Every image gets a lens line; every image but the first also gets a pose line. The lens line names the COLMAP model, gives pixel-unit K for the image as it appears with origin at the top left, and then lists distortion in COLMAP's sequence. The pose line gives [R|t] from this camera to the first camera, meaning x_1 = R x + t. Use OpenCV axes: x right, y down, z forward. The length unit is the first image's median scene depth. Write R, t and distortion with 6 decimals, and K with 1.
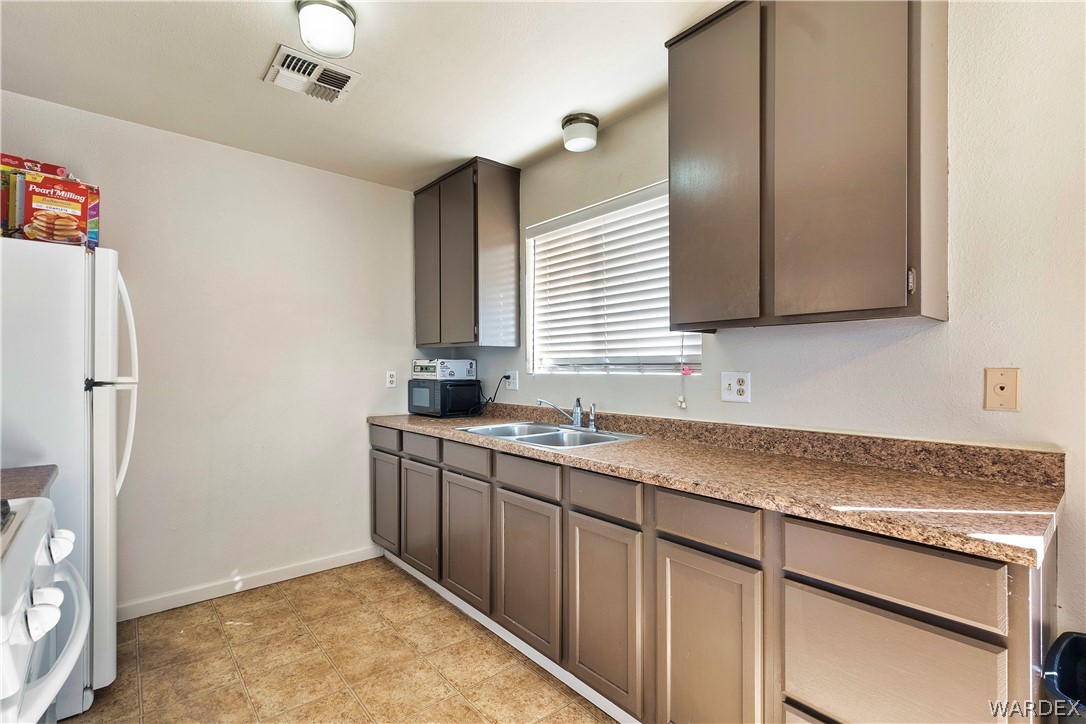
lens RADIAL K [[477.7, 0, 543.0], [0, 477.7, 362.0], [0, 0, 1]] dist [-0.000329, -0.000402]
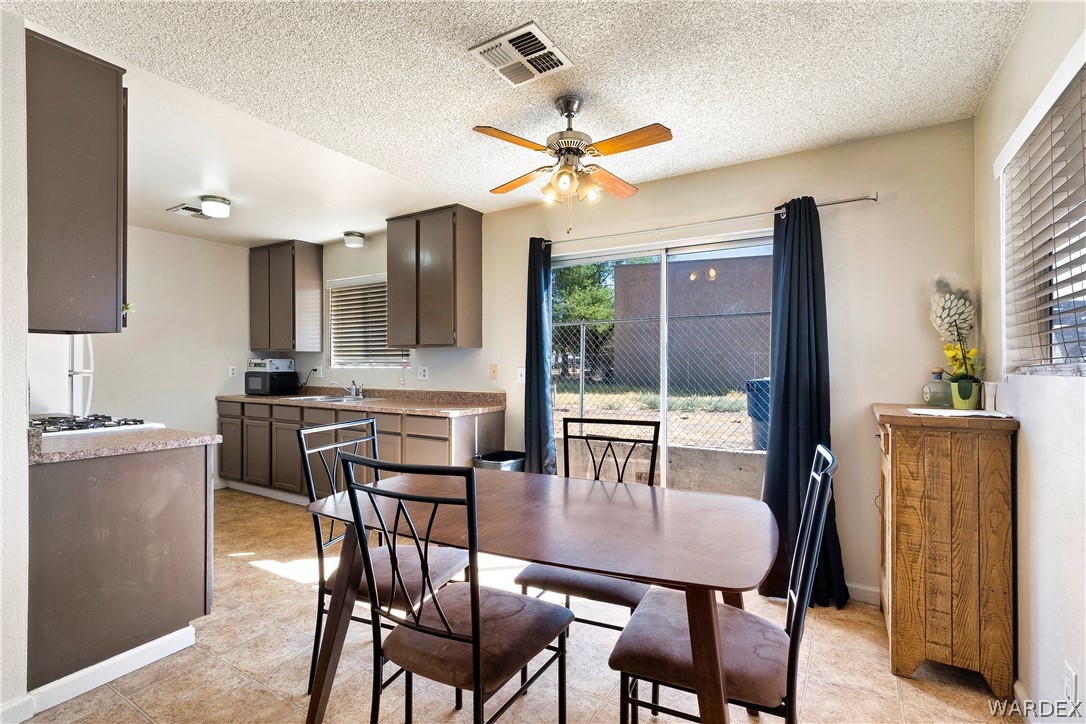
lens RADIAL K [[490.9, 0, 535.5], [0, 490.9, 361.5], [0, 0, 1]] dist [0.001581, -0.000369]
pose [[0.953241, 0.002395, 0.302201, 0.130828], [-0.004757, 0.999964, 0.007082, -0.012476], [-0.302173, -0.008188, 0.953218, -0.794771]]
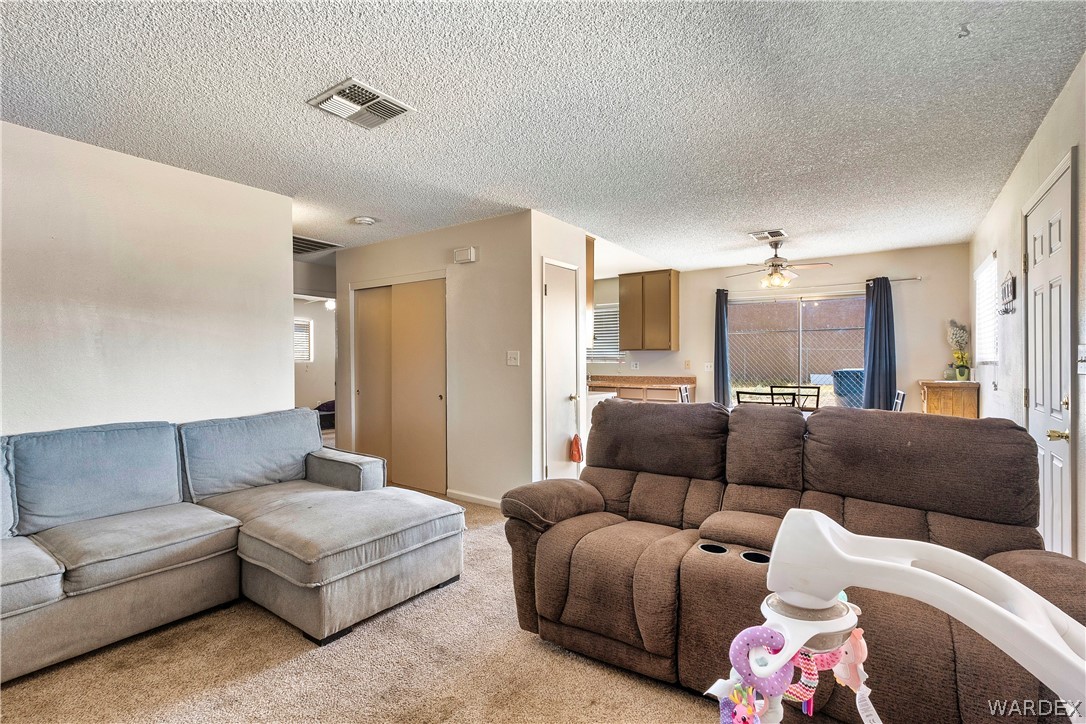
lens RADIAL K [[490.9, 0, 535.5], [0, 490.9, 361.5], [0, 0, 1]] dist [0.001581, -0.000369]
pose [[0.968650, -0.004538, 0.248390, -0.764702], [-0.000583, 0.999789, 0.020540, -0.034510], [-0.248430, -0.020040, 0.968442, -1.481108]]
